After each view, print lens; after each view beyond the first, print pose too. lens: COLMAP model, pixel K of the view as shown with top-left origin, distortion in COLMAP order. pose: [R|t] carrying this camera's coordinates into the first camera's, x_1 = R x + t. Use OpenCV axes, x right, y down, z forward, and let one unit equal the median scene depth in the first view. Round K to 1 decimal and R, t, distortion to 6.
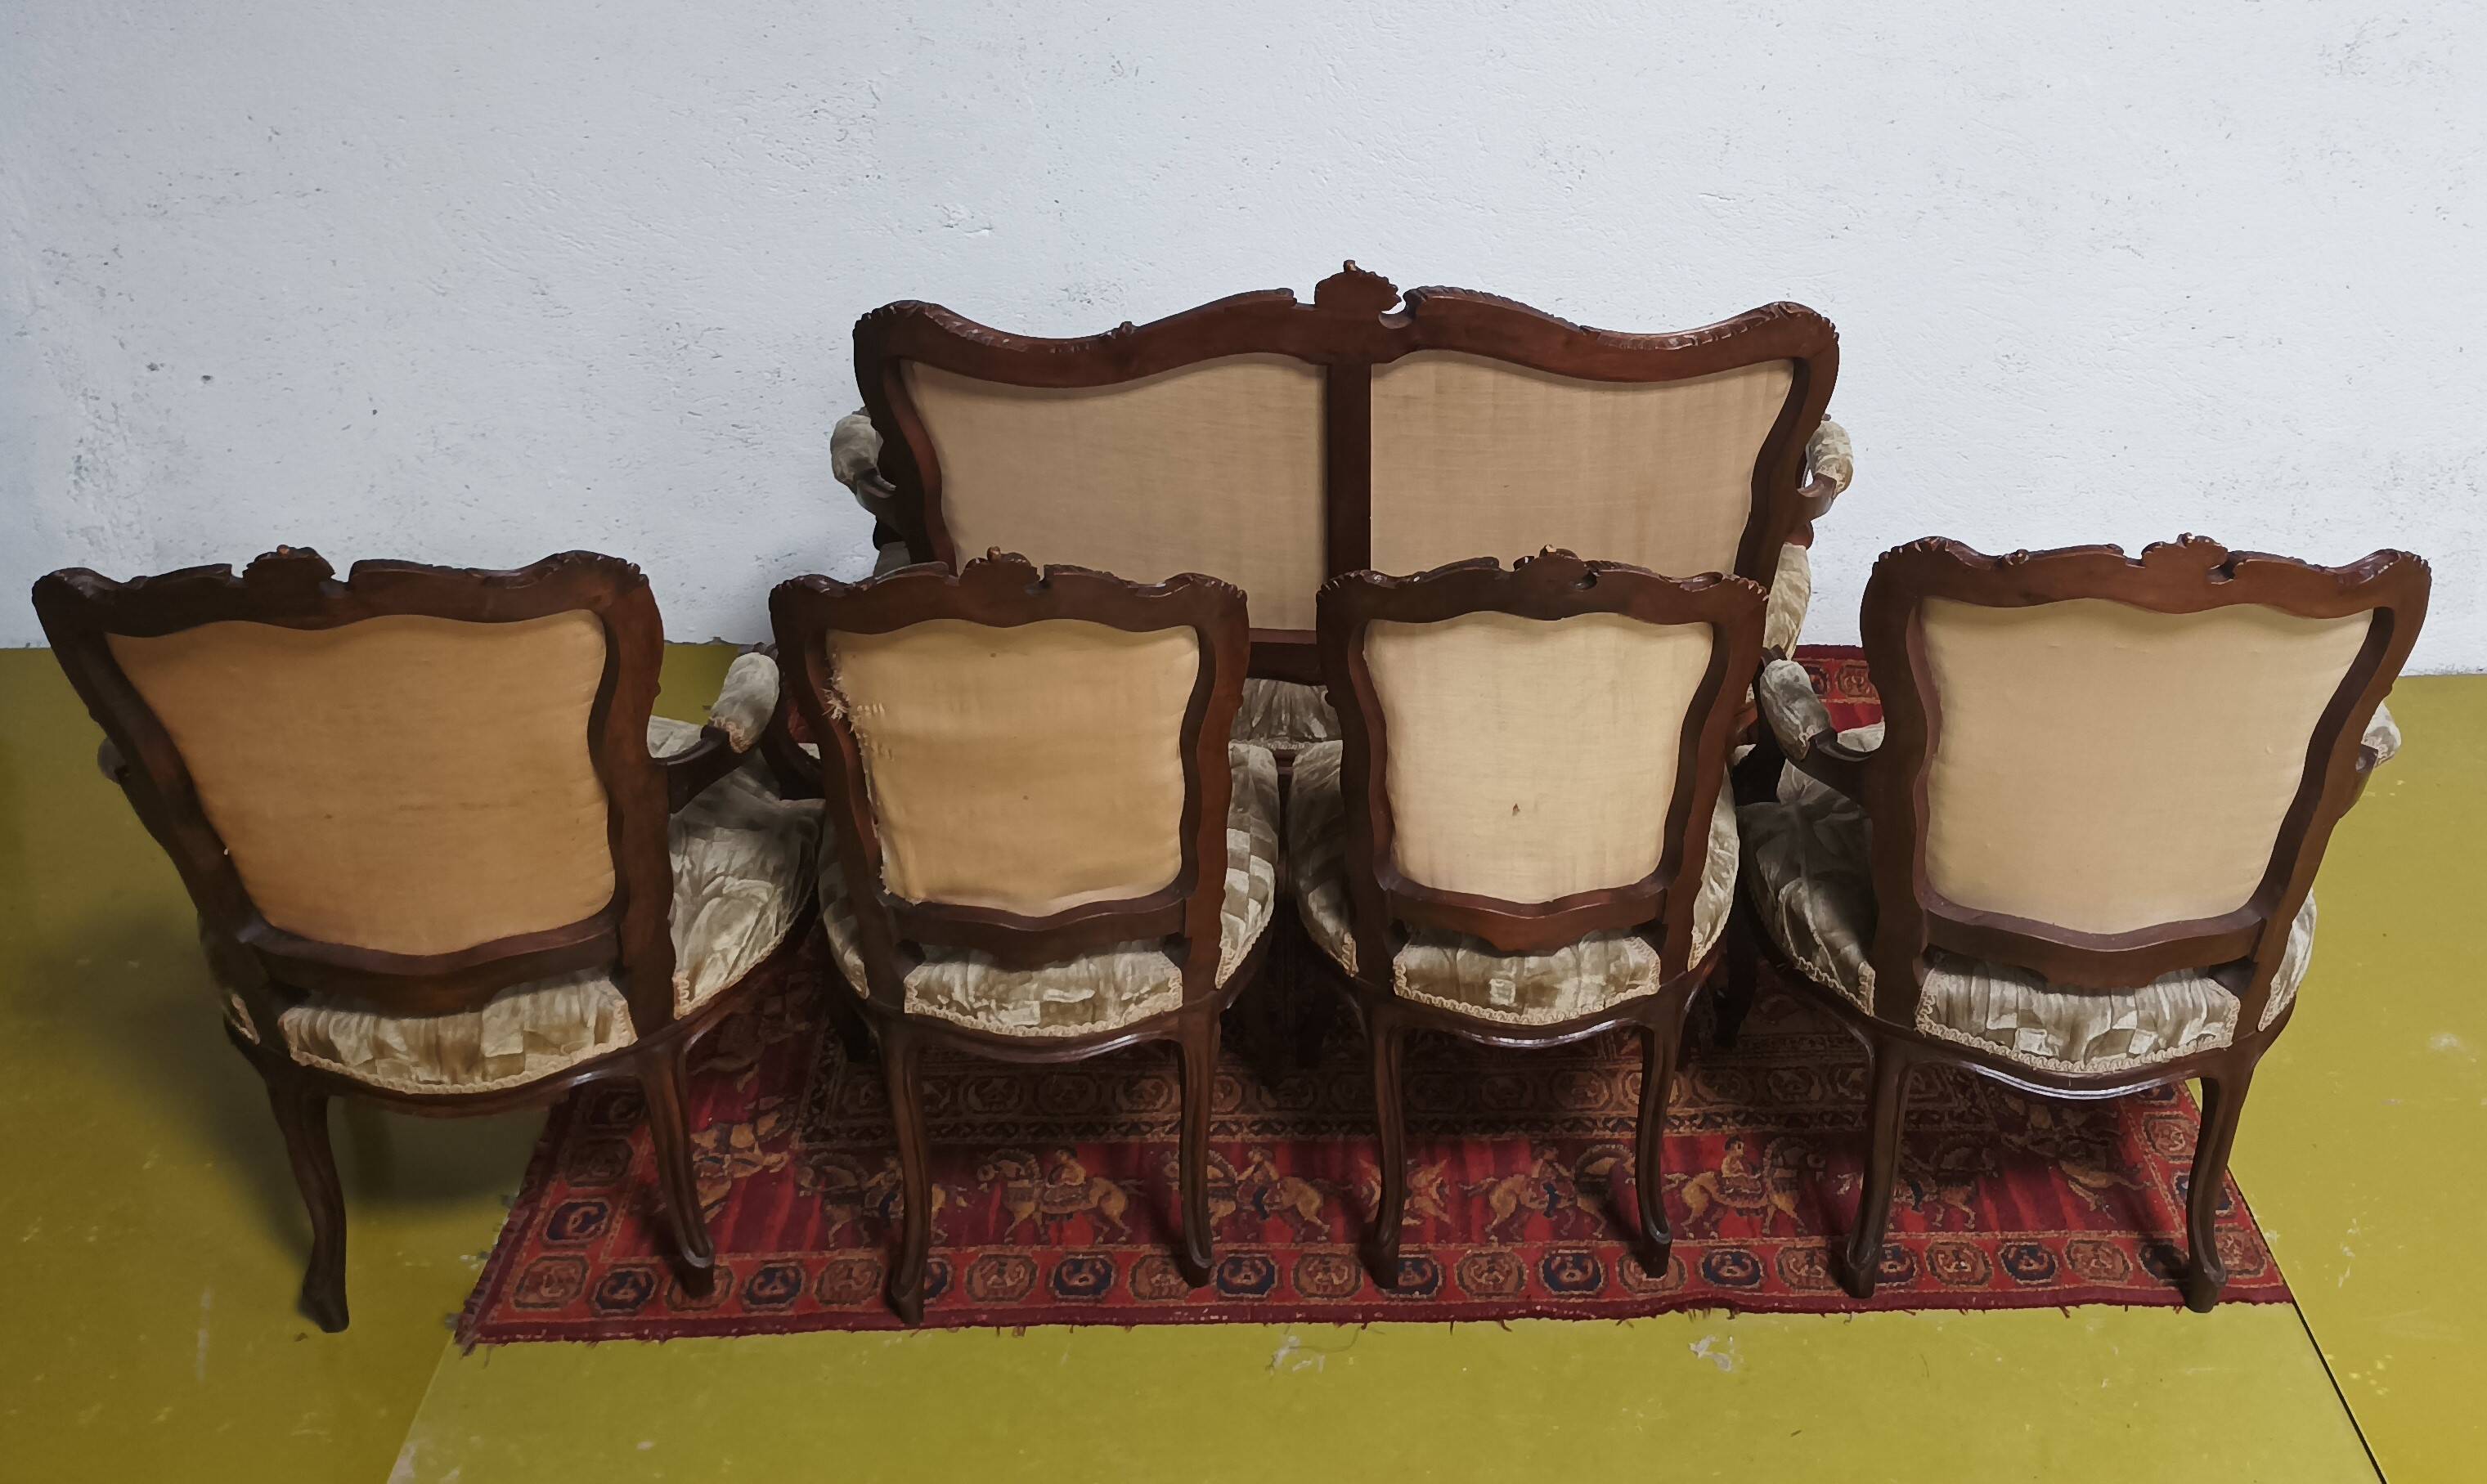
lens RADIAL K [[2381.0, 0, 1491.3], [0, 2381.0, 581.8], [0, 0, 1]] dist [0.059599, -0.095895]
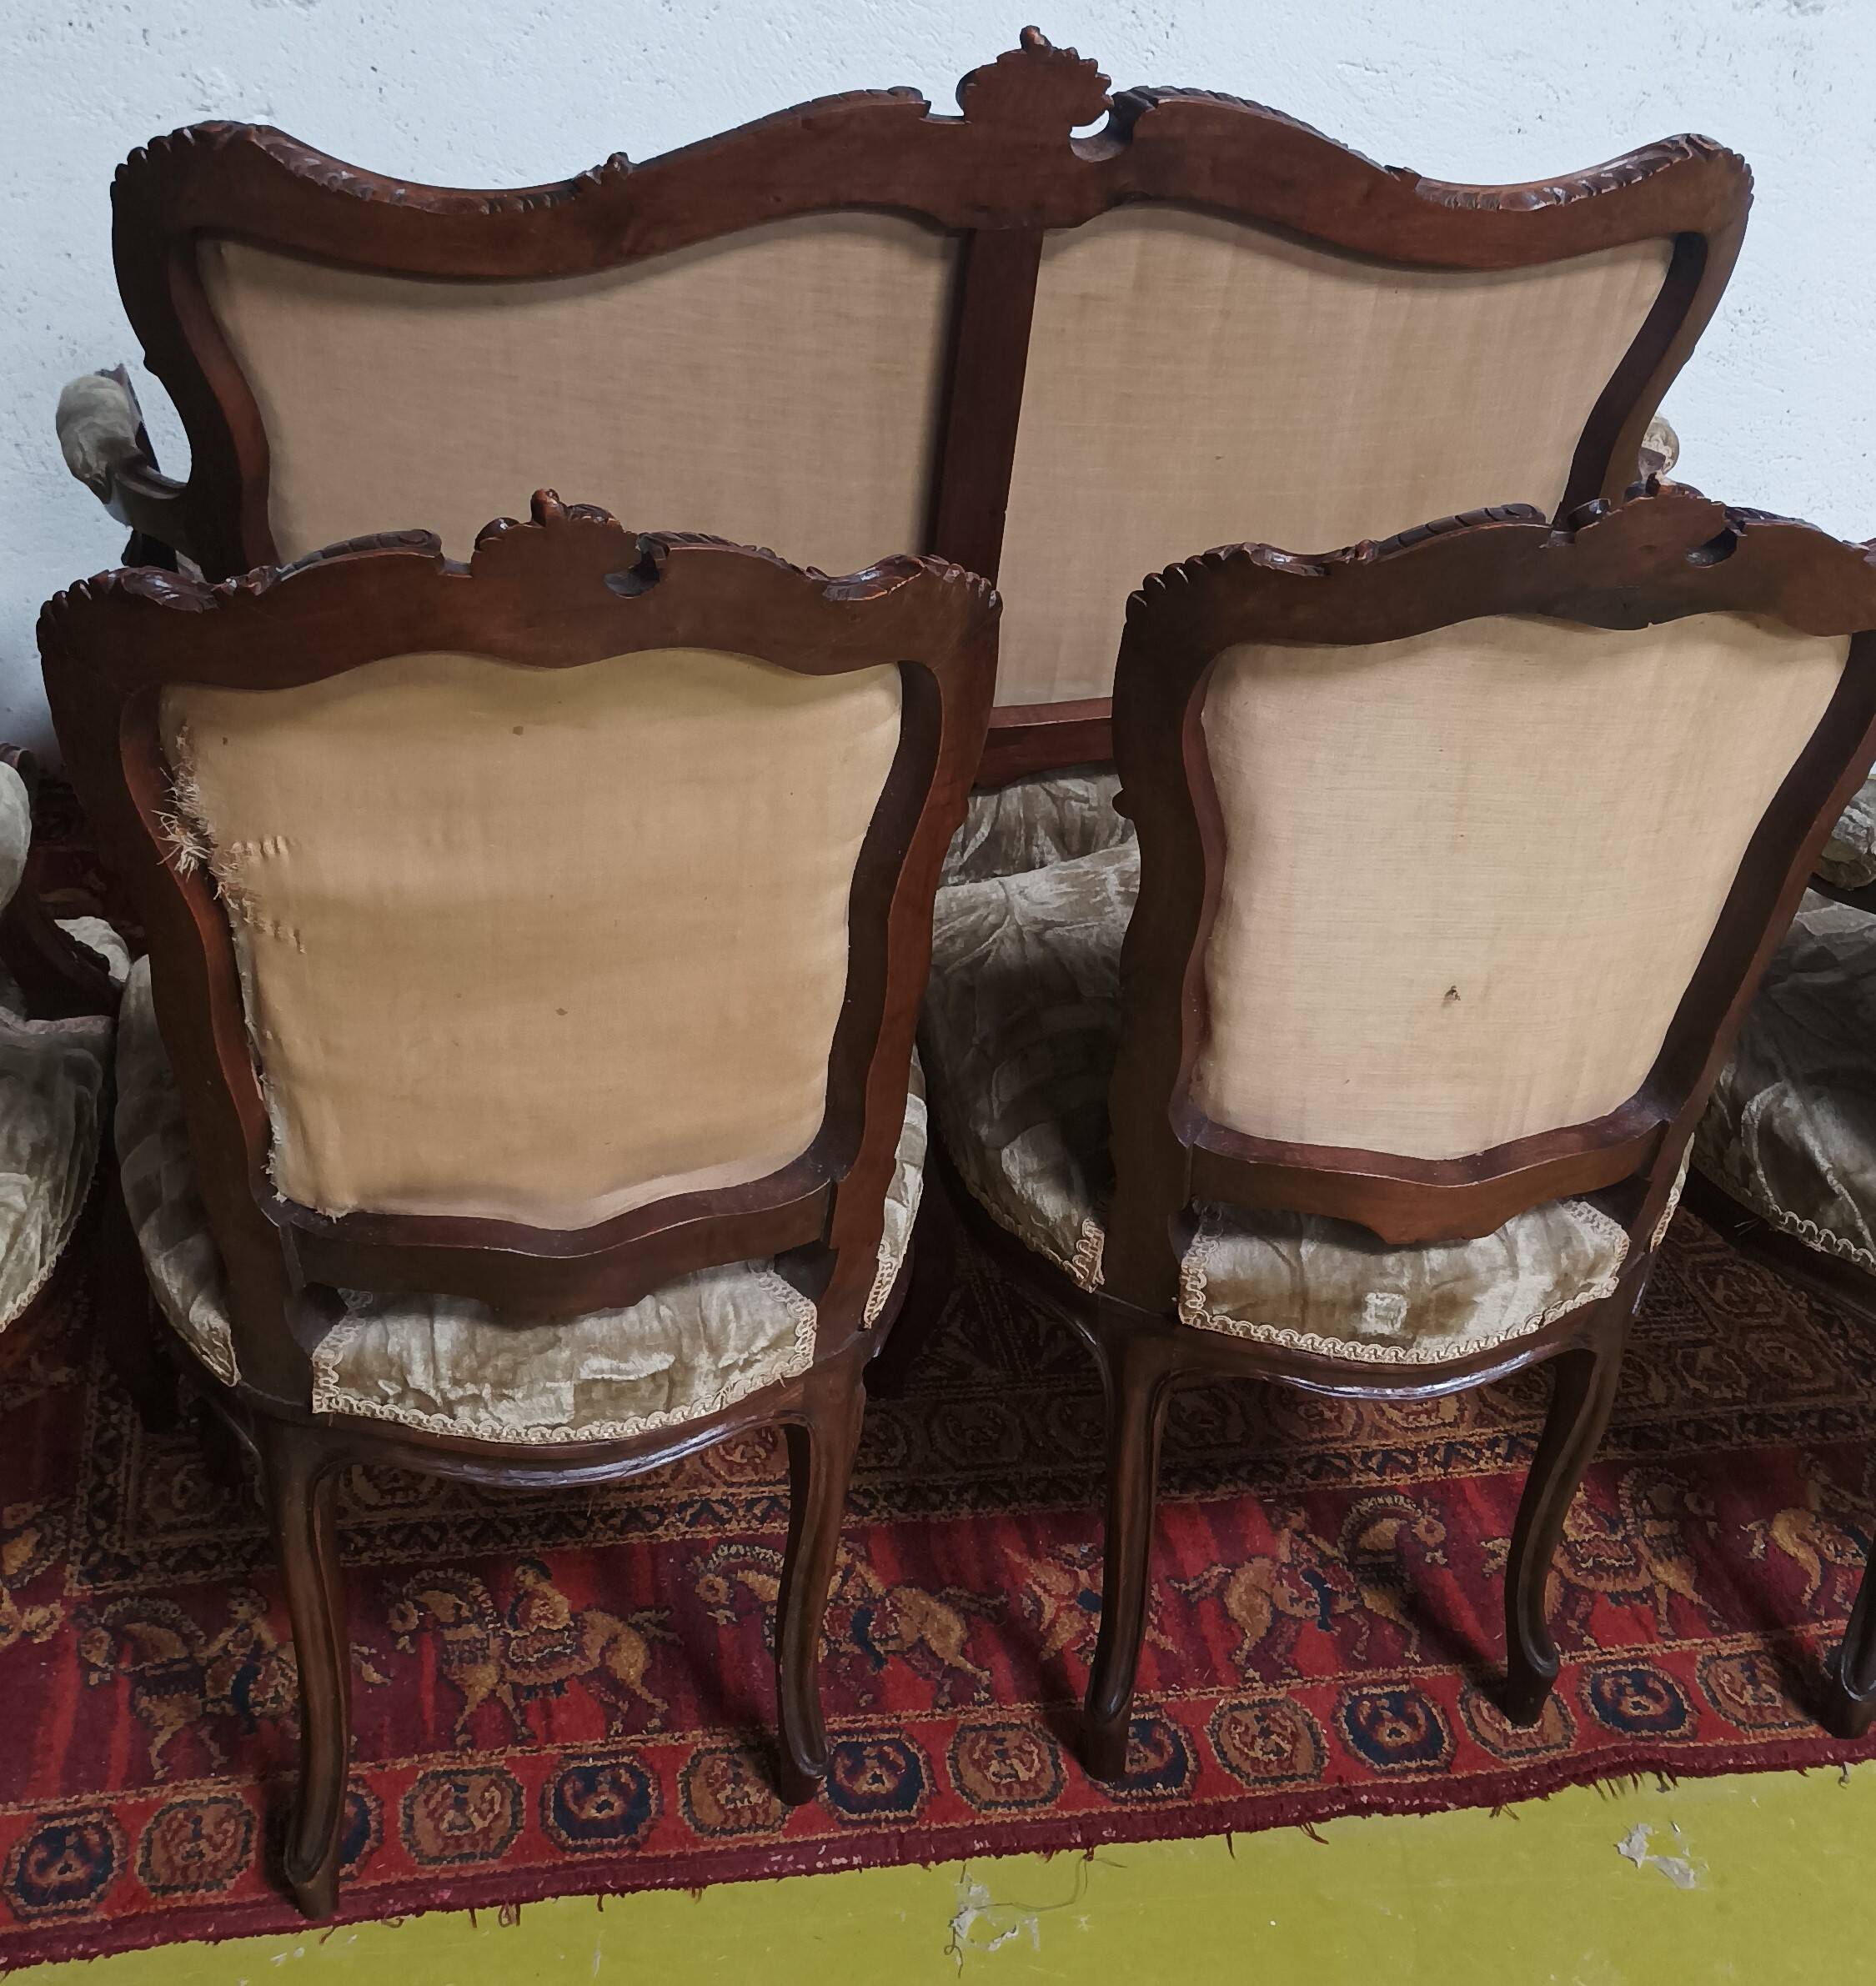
lens RADIAL K [[2426.1, 0, 929.7], [0, 2426.1, 888.3], [0, 0, 1]] dist [0.047189, -0.049200]
pose [[0.992675, -0.035662, 0.115434, -0.152349], [0.027490, 0.997052, 0.071631, 0.024639], [-0.117648, -0.067933, 0.990729, 0.409518]]
